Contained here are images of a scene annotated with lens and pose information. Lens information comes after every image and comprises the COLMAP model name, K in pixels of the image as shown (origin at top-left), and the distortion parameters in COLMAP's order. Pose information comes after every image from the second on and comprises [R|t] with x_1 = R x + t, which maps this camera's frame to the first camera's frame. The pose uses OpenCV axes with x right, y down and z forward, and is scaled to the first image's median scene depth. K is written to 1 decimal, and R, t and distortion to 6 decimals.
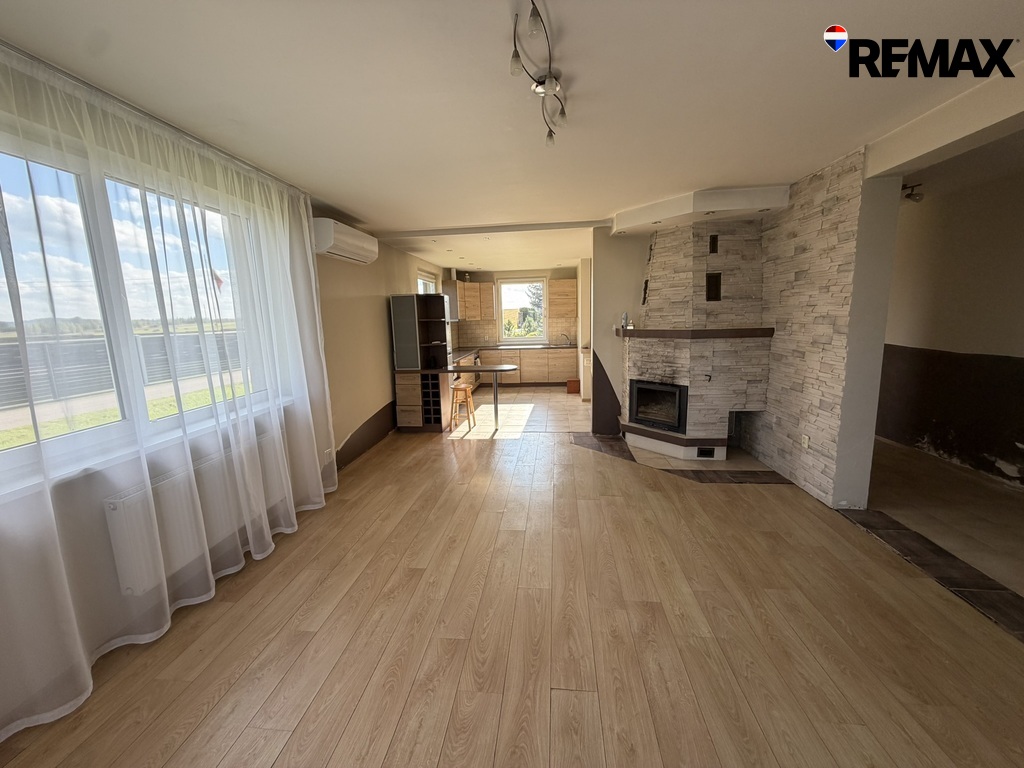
lens RADIAL K [[407.9, 0, 508.6], [0, 407.9, 384.0], [0, 0, 1]] dist [0.000152, -0.000001]
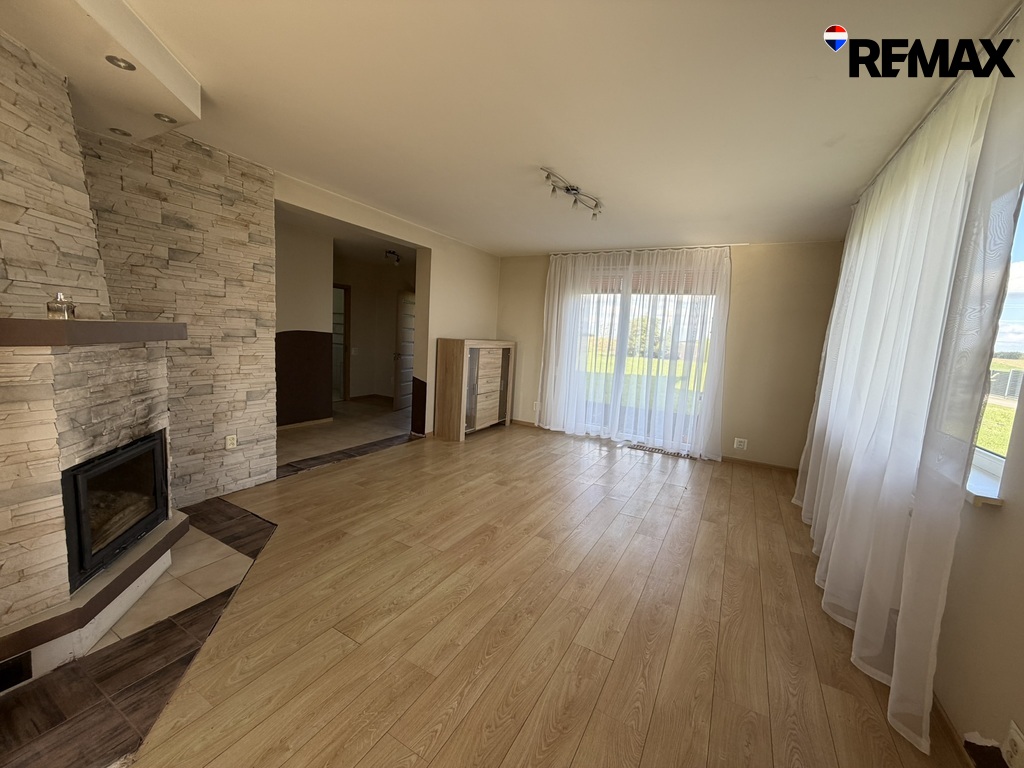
lens RADIAL K [[407.9, 0, 508.6], [0, 407.9, 384.0], [0, 0, 1]] dist [0.000152, -0.000001]
pose [[-0.917390, -0.071756, 0.391467, -0.181892], [0.035140, 0.965167, 0.259266, -0.174666], [-0.396435, 0.251604, -0.882913, 1.286631]]
